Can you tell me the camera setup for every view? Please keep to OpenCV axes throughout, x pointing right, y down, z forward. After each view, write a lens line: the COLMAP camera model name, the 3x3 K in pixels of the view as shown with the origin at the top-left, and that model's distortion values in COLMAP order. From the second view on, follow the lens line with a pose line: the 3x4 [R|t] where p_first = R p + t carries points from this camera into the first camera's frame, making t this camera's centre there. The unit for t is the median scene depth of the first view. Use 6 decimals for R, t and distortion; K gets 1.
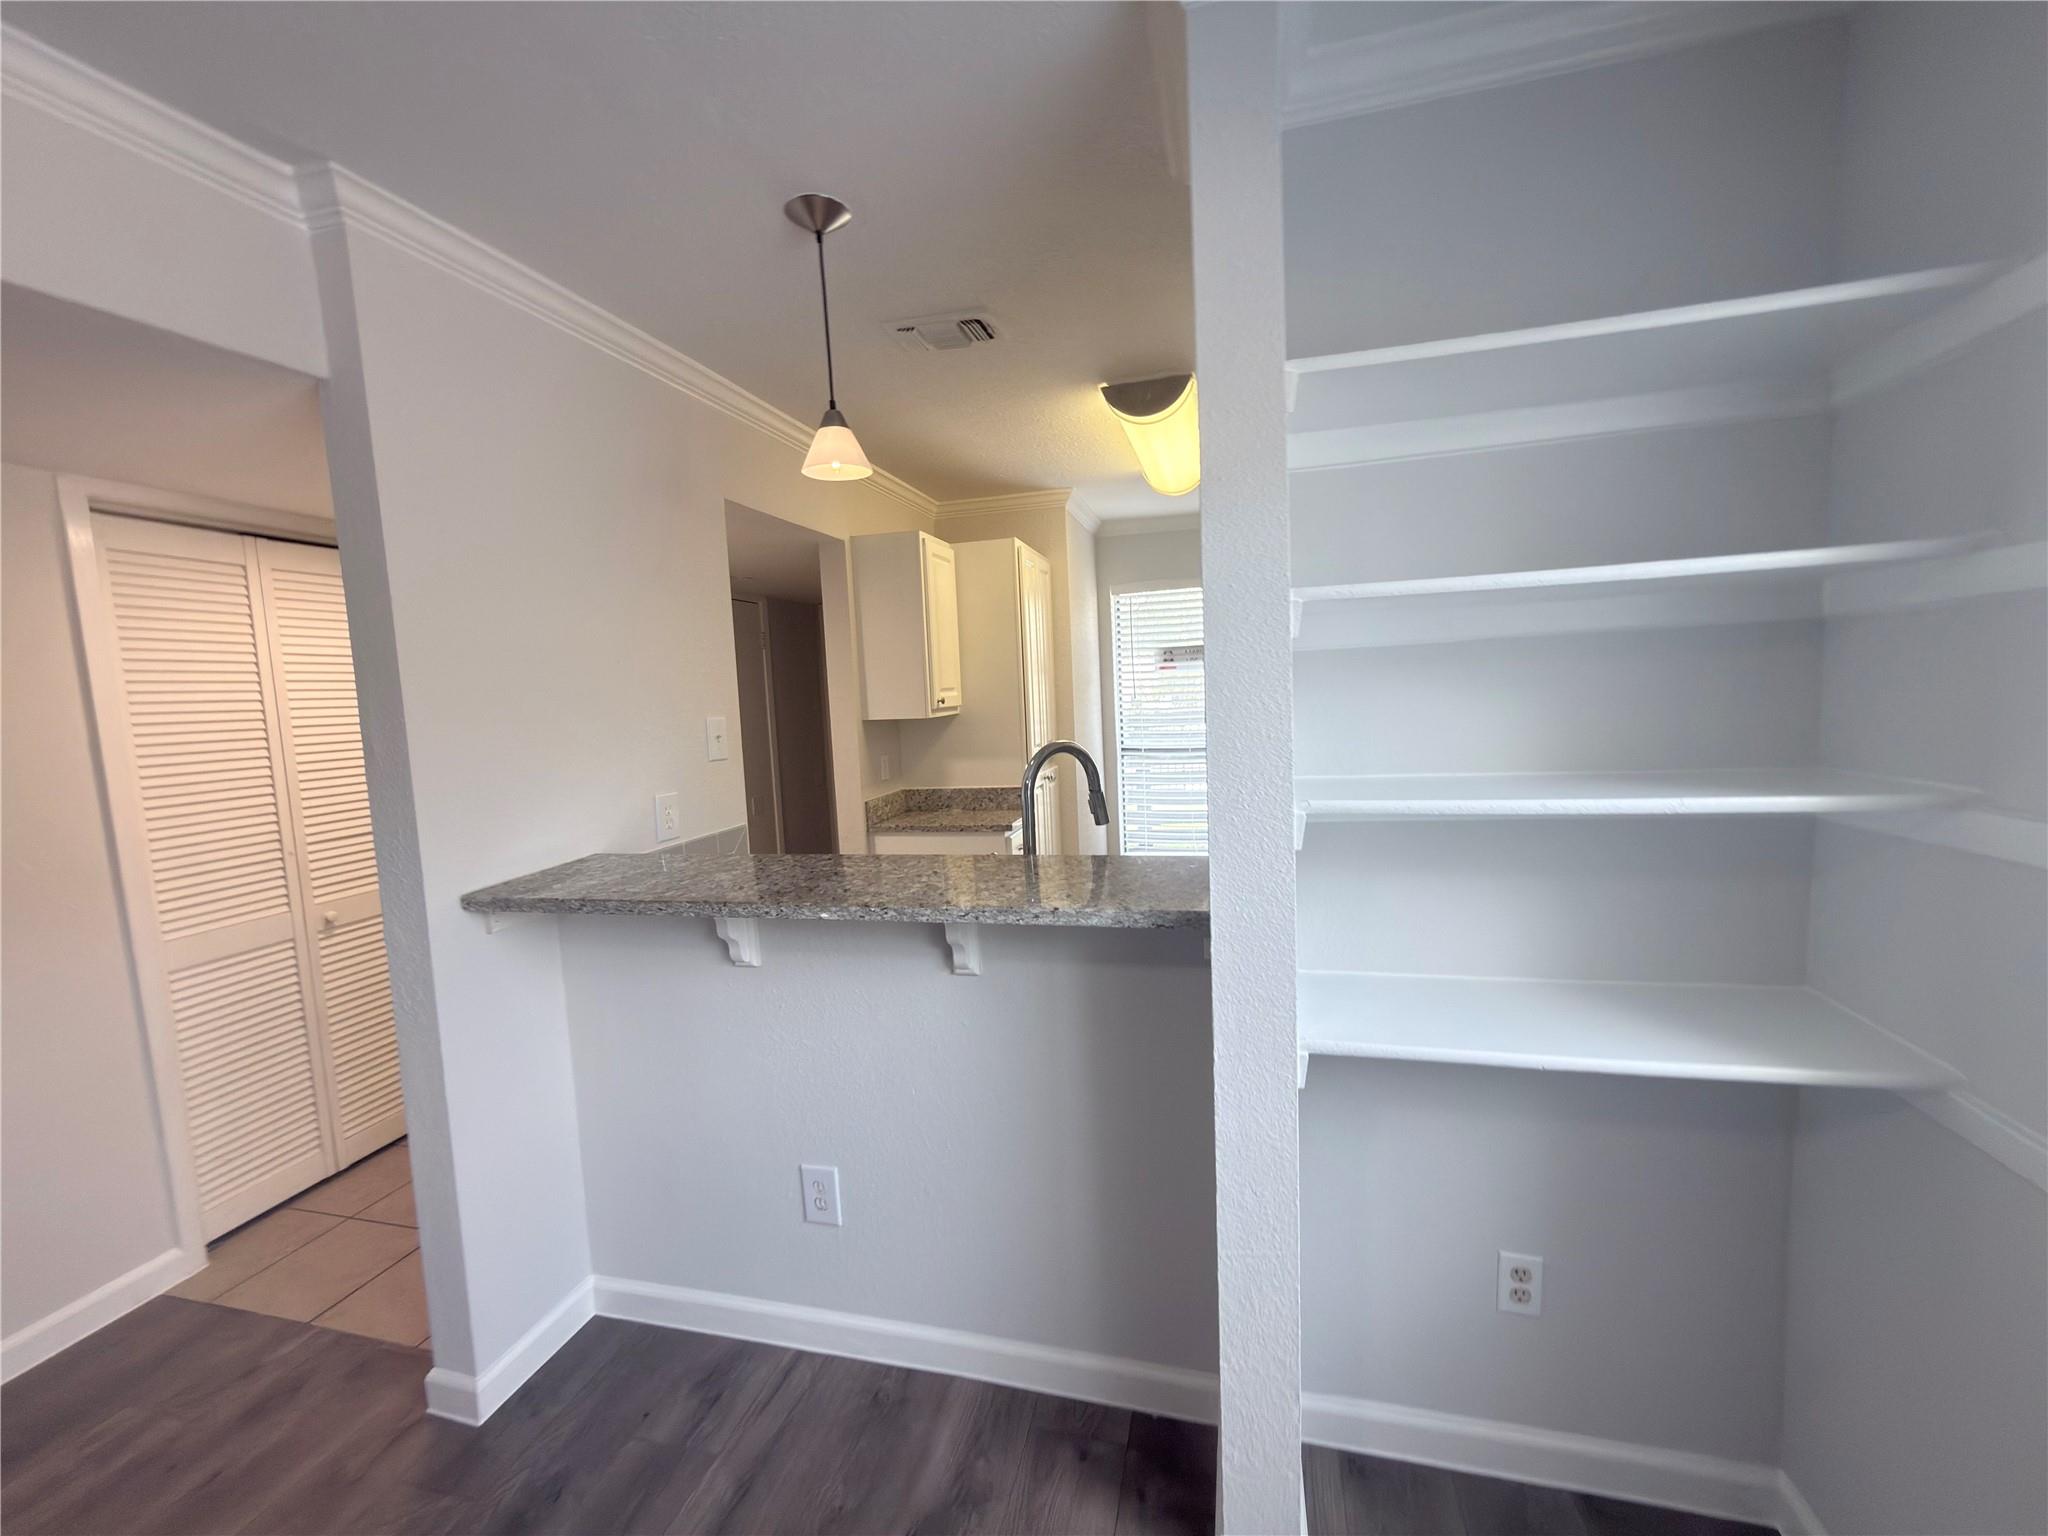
lens RADIAL K [[817.0, 0, 1015.9], [0, 817.0, 774.3], [0, 0, 1]] dist [-0.001452, 0.000645]
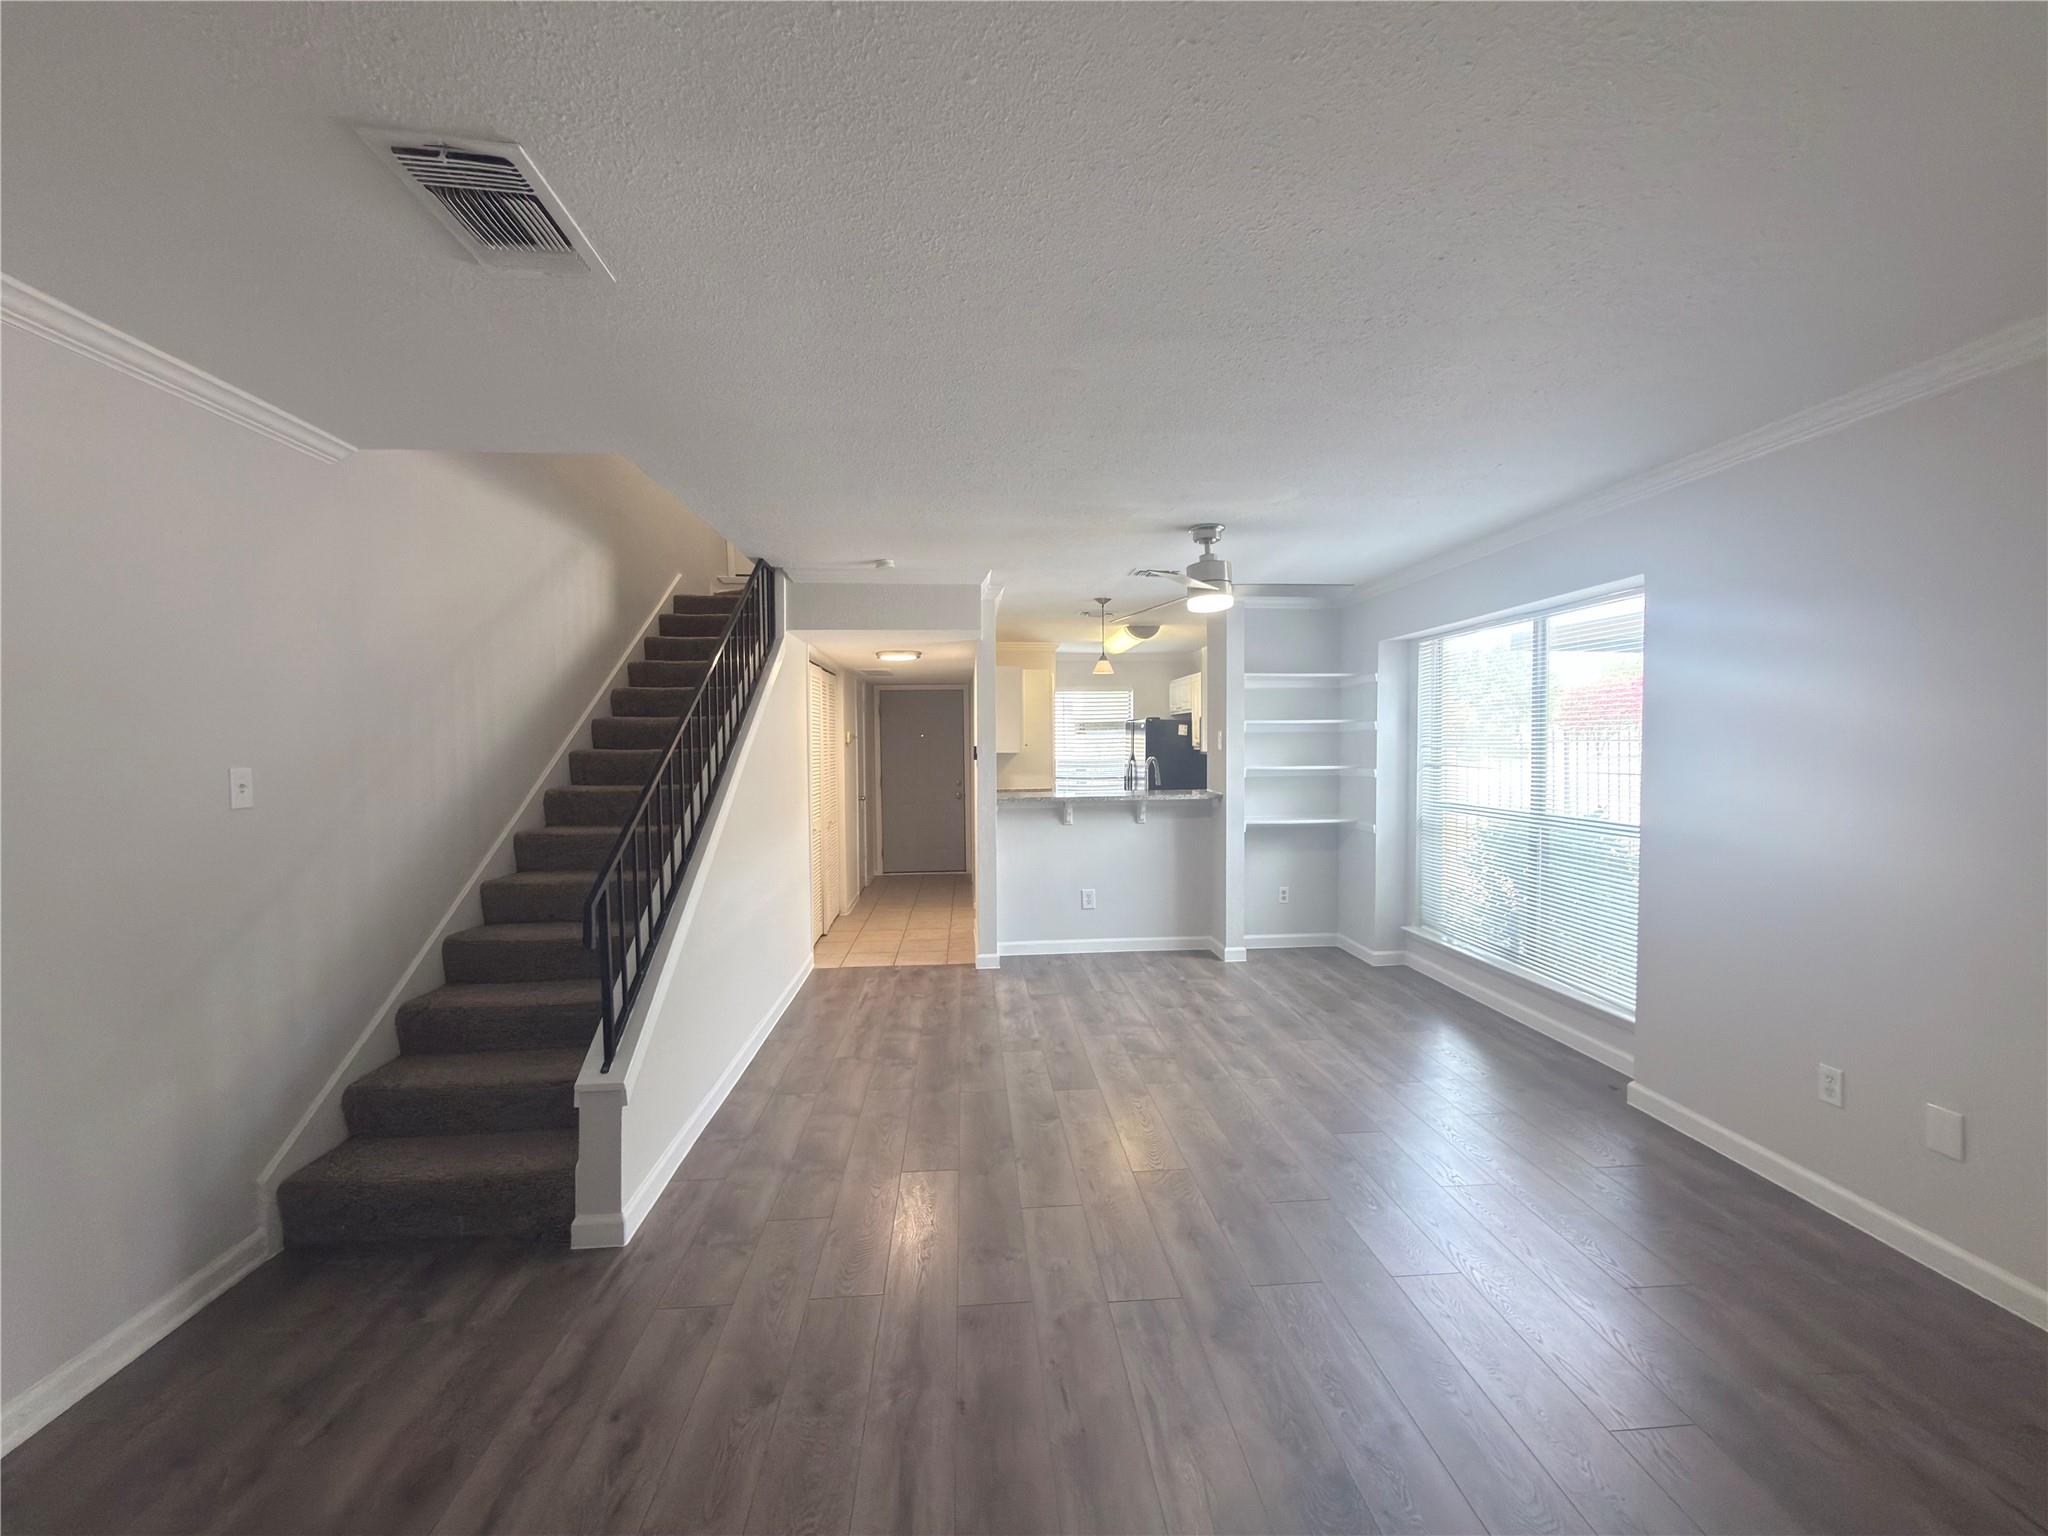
lens RADIAL K [[817.0, 0, 1030.7], [0, 817.0, 760.2], [0, 0, 1]] dist [-0.001452, 0.000645]
pose [[0.938516, 0.037935, 0.343144, -1.666314], [-0.005996, 0.995586, -0.093665, 0.307648], [-0.345183, 0.085849, 0.934601, -2.022401]]
